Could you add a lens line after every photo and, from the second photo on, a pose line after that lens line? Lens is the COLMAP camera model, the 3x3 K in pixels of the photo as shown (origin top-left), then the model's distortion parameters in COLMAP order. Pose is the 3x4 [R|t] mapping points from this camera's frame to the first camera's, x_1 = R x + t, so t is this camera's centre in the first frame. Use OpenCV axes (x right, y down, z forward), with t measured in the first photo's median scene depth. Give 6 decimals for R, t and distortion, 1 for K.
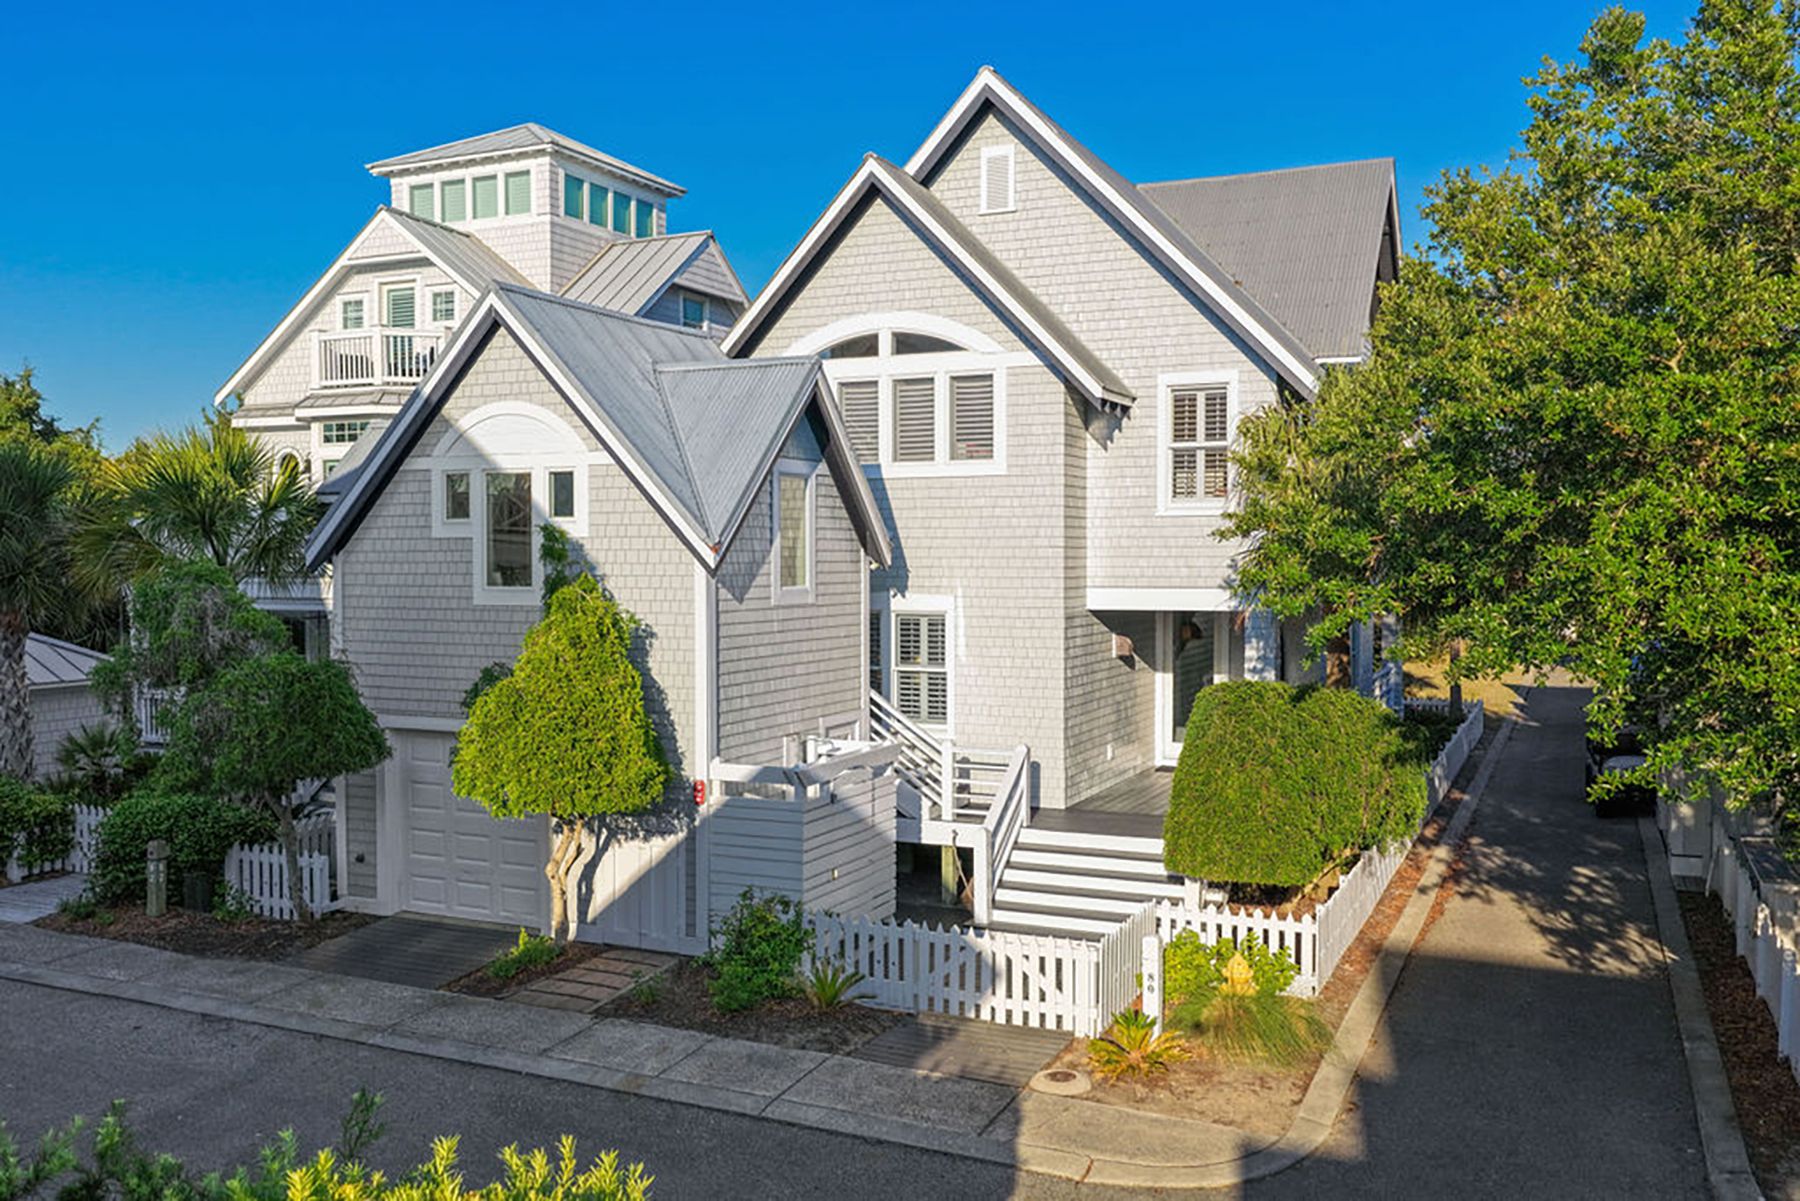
lens RADIAL K [[1496.3, 0, 900.0], [0, 1496.3, 600.5], [0, 0, 1]] dist [-0.013185, 0.039646]
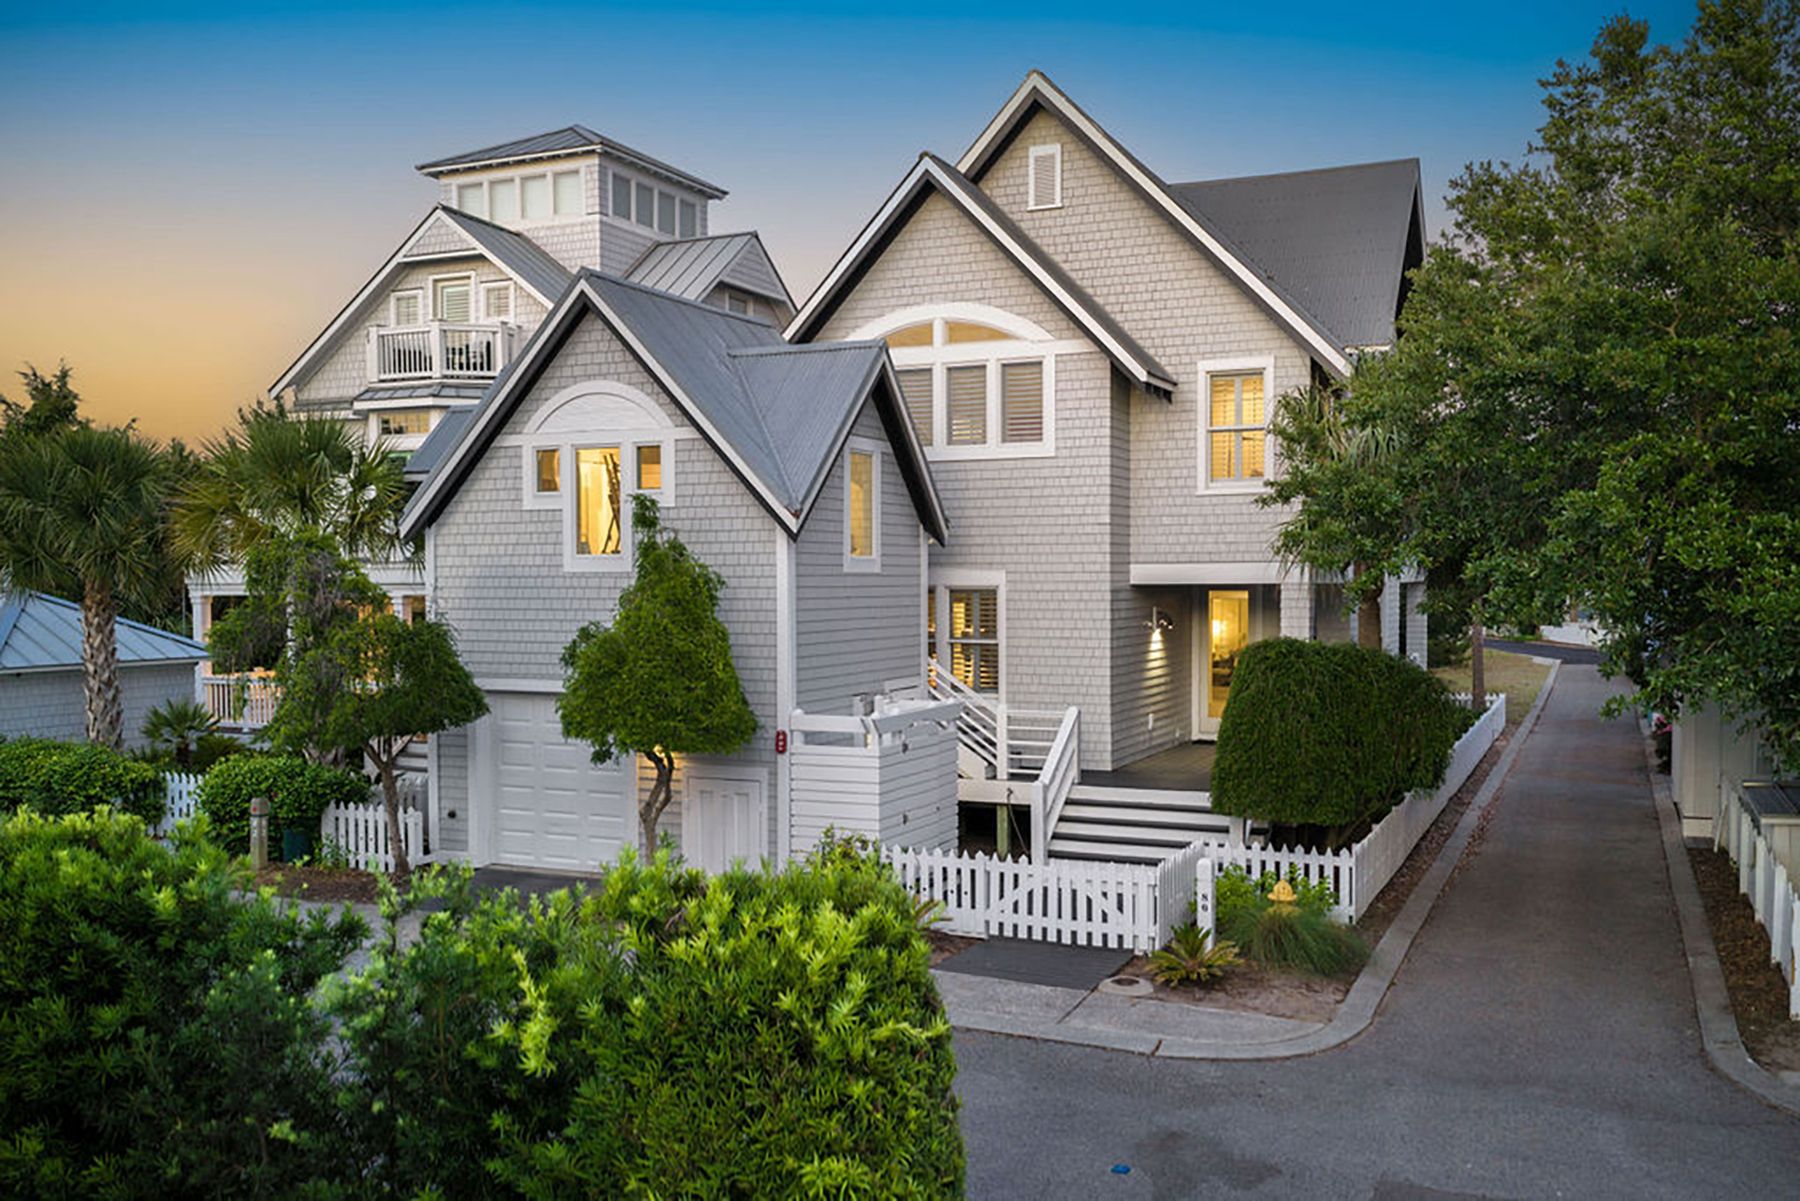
lens RADIAL K [[1539.1, 0, 926.2], [0, 1539.1, 617.2], [0, 0, 1]] dist [0.008059, 0.002326]
pose [[0.999917, -0.002440, 0.012630, -0.038540], [0.002485, 0.999991, -0.003523, 0.037833], [-0.012621, 0.003554, 0.999914, -0.098656]]
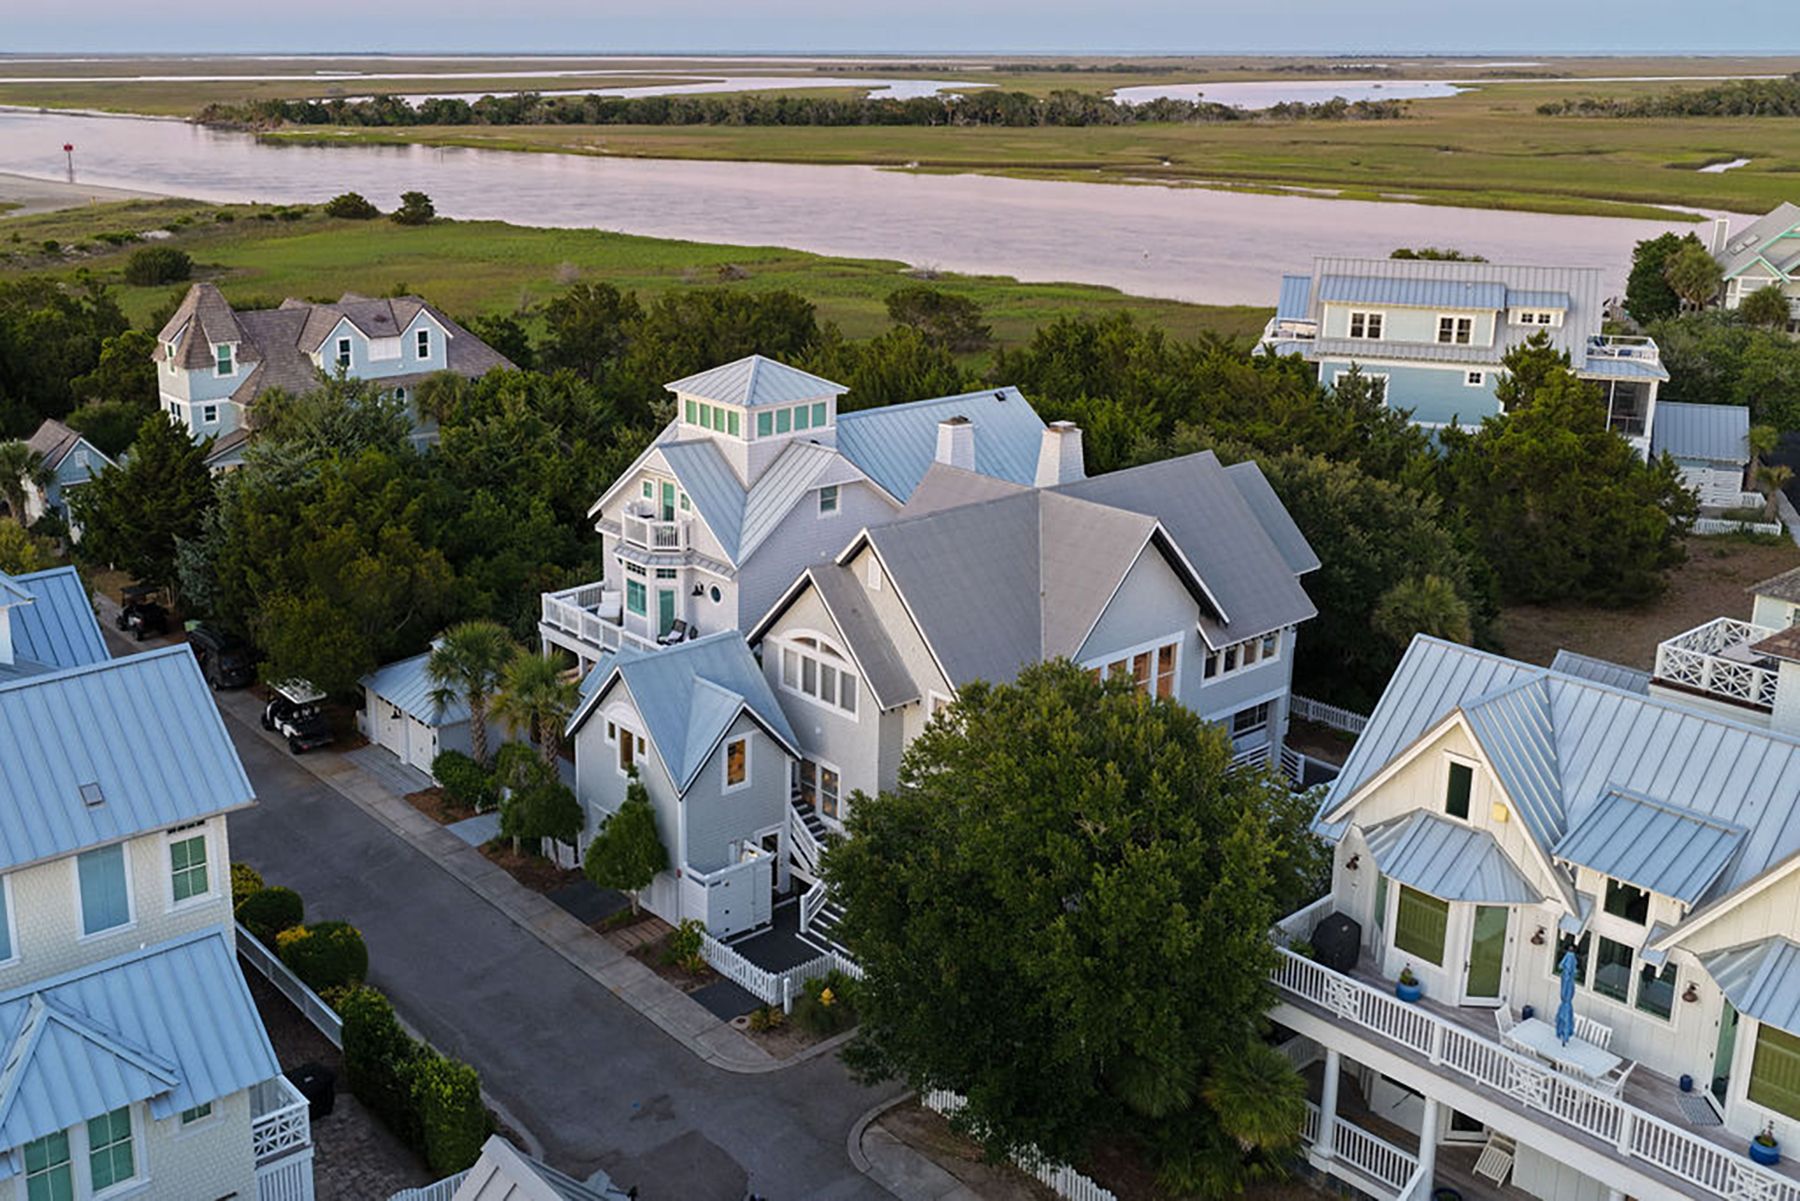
lens RADIAL K [[1756.1, 0, 745.8], [0, 1756.1, 502.9], [0, 0, 1]] dist [-0.016025, 0.047512]
pose [[0.892101, 0.111814, -0.437782, 1.101863], [-0.013047, 0.974868, 0.222403, -1.054348], [0.451647, -0.192694, 0.871140, -1.326050]]
